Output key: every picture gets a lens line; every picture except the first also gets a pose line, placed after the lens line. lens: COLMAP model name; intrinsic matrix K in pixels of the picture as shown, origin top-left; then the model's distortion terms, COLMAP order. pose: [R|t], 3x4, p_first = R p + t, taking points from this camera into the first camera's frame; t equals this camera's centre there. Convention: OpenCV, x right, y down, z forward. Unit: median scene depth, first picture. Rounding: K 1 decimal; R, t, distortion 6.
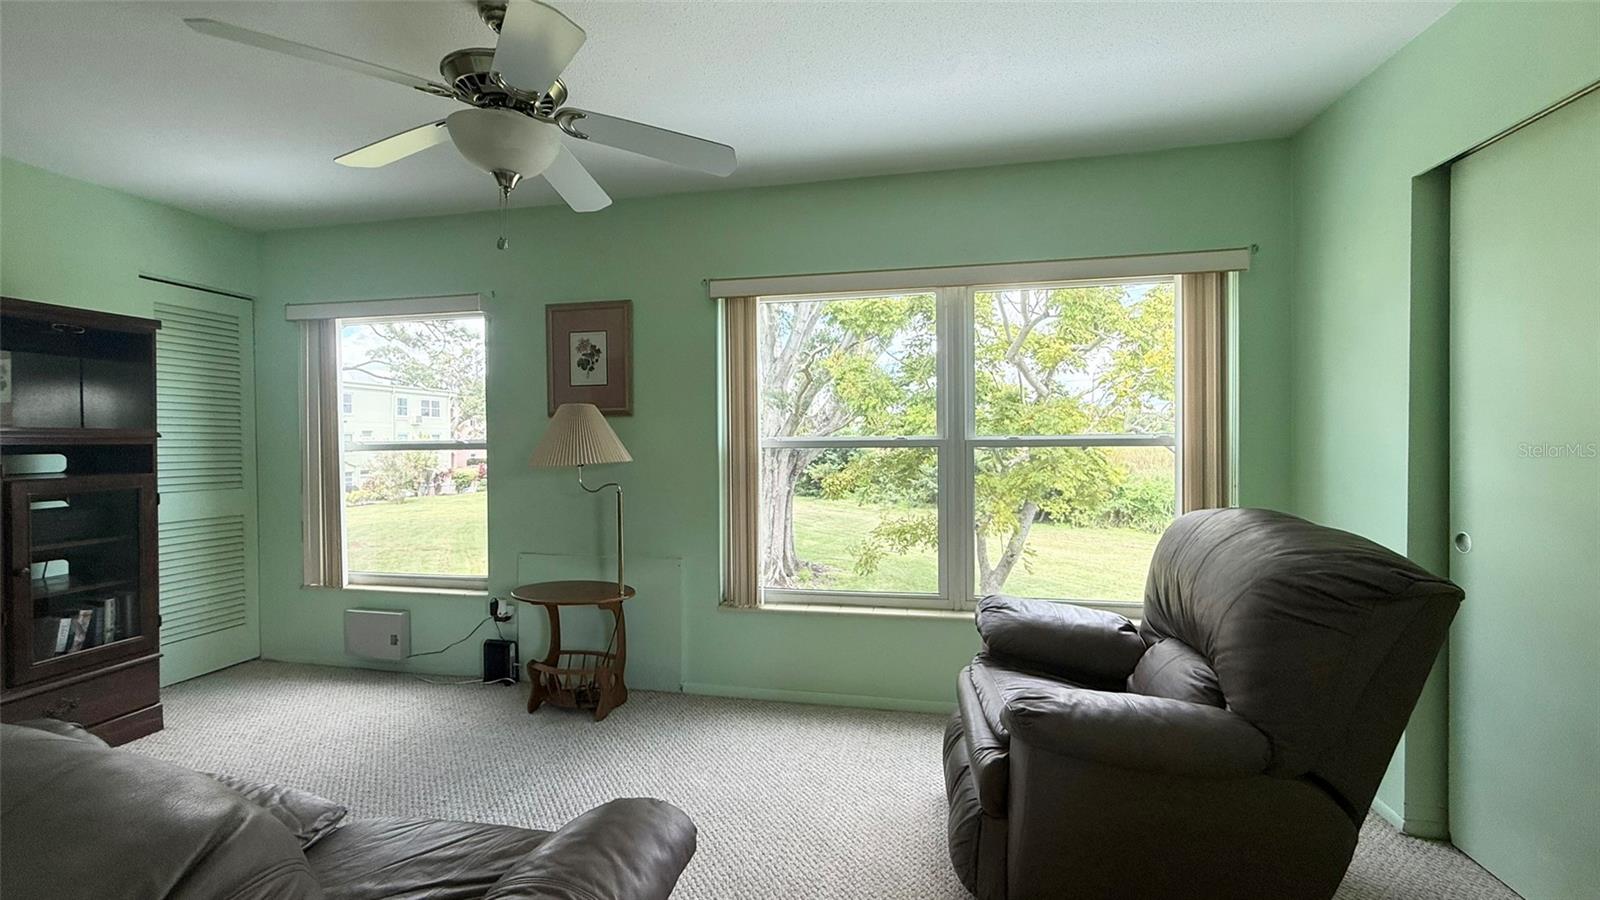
lens RADIAL K [[655.3, 0, 800.0], [0, 655.3, 450.0], [0, 0, 1]] dist [-0.000677, -0.000246]
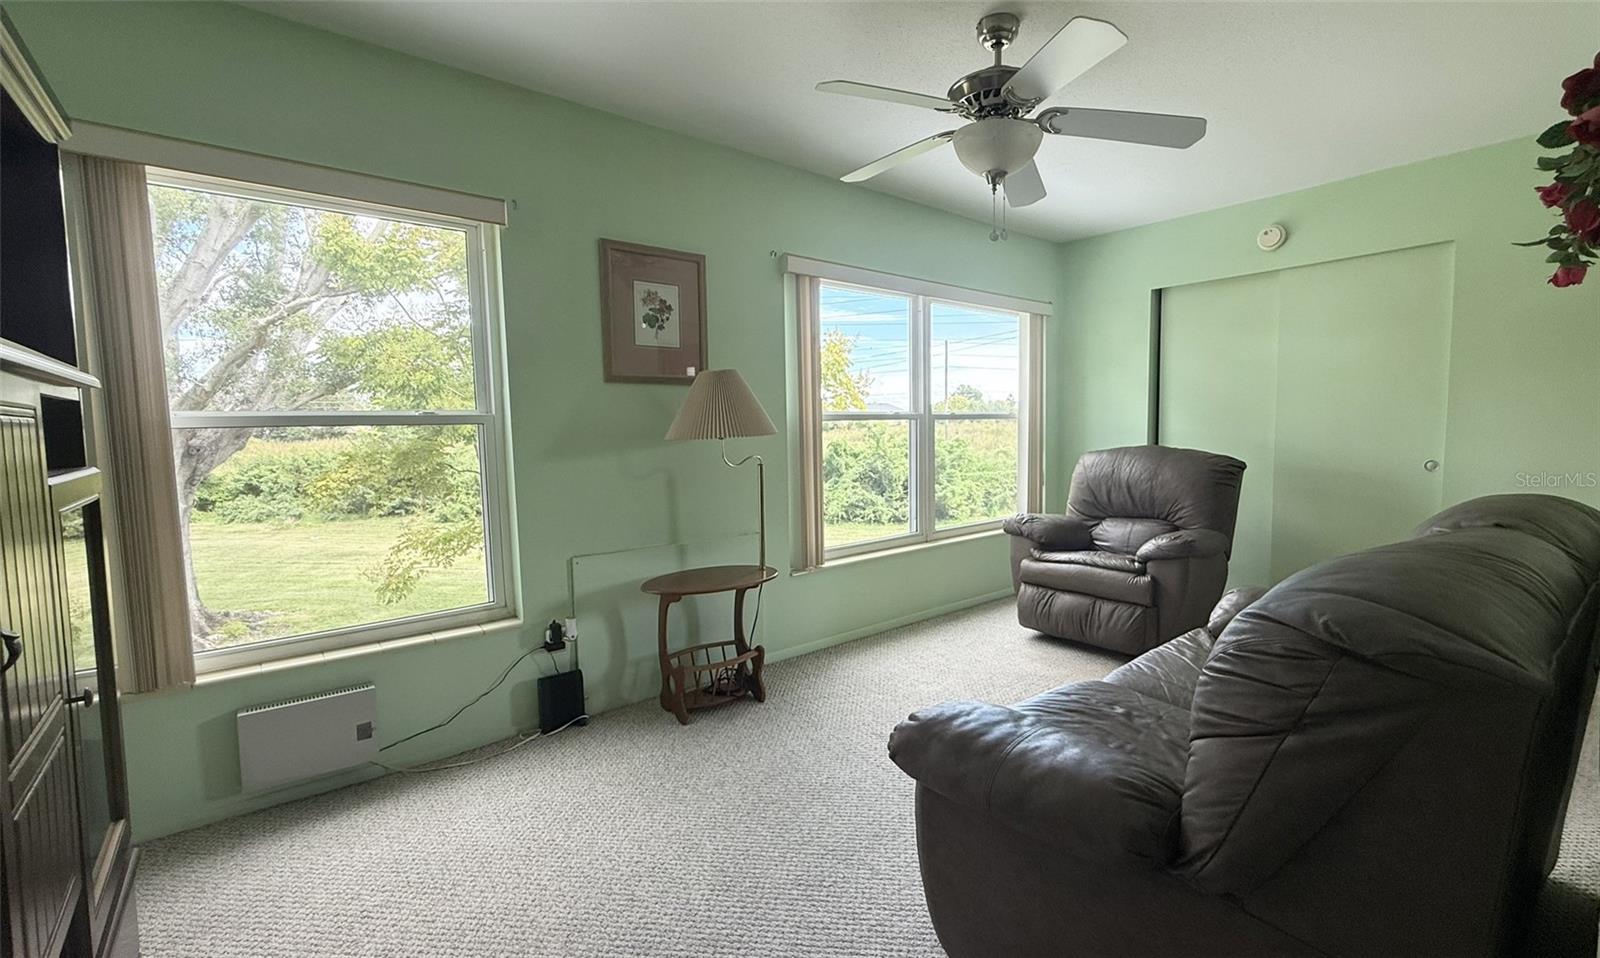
lens RADIAL K [[697.6, 0, 857.8], [0, 697.6, 477.8], [0, 0, 1]] dist [-0.001394, -0.000091]
pose [[0.593975, -0.062072, 0.802086, -0.907255], [0.022824, 0.997918, 0.060324, 0.022678], [-0.804160, -0.017524, 0.594155, 0.250040]]
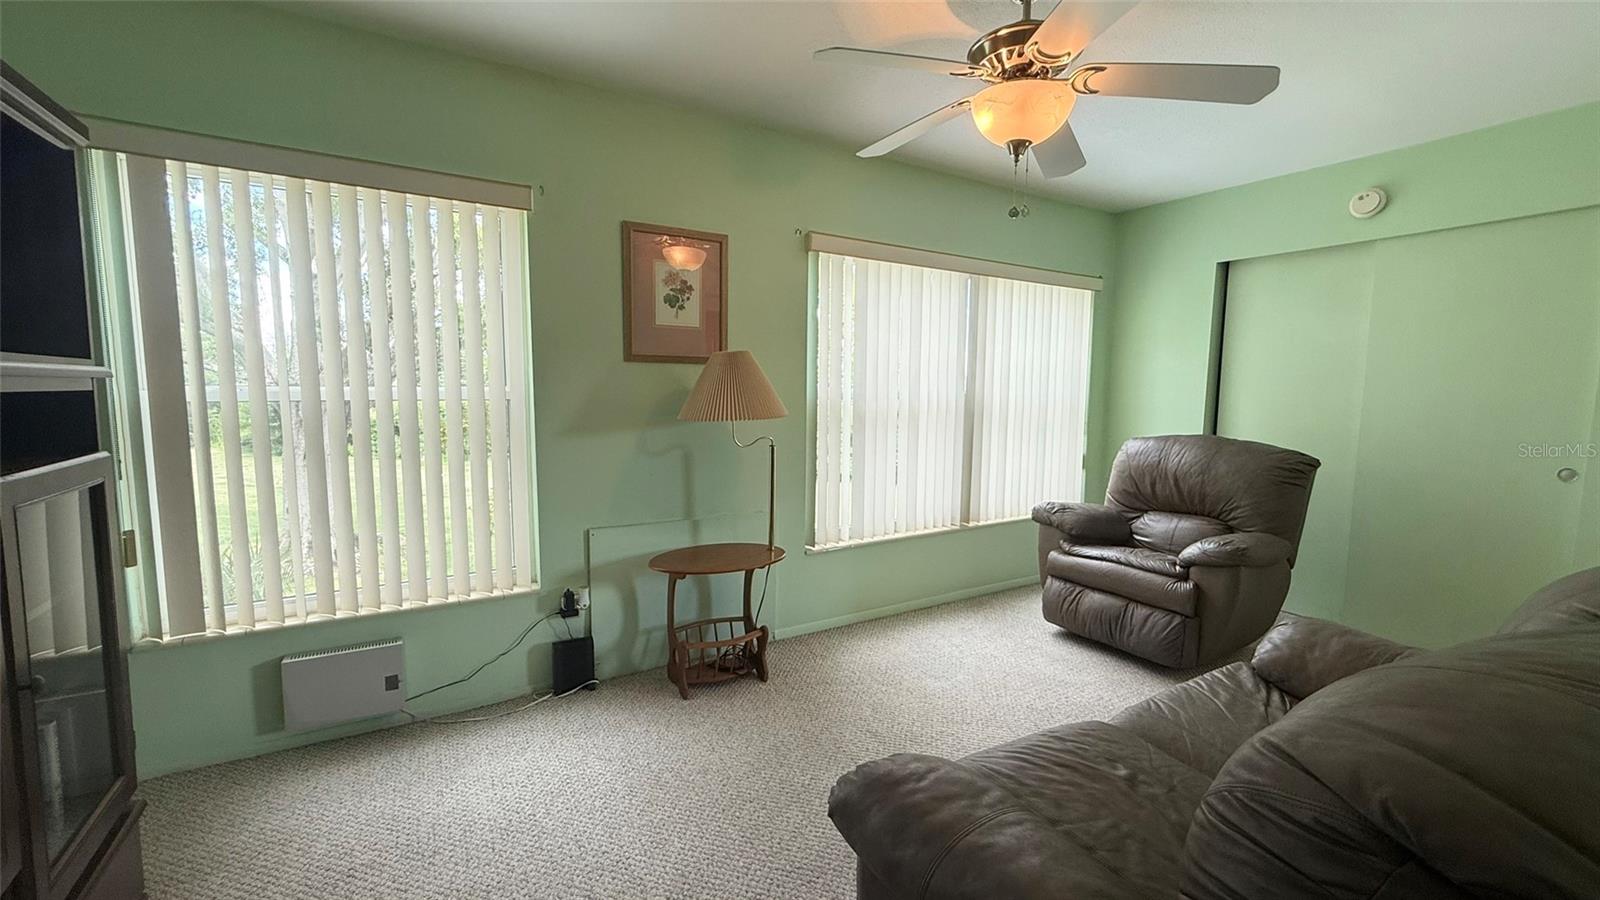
lens RADIAL K [[655.3, 0, 800.0], [0, 655.3, 450.0], [0, 0, 1]] dist [-0.000677, -0.000246]
pose [[0.725263, -0.050967, 0.686583, -0.810959], [-0.004922, 0.996847, 0.079198, -0.004850], [-0.688454, -0.060819, 0.722725, 0.251012]]
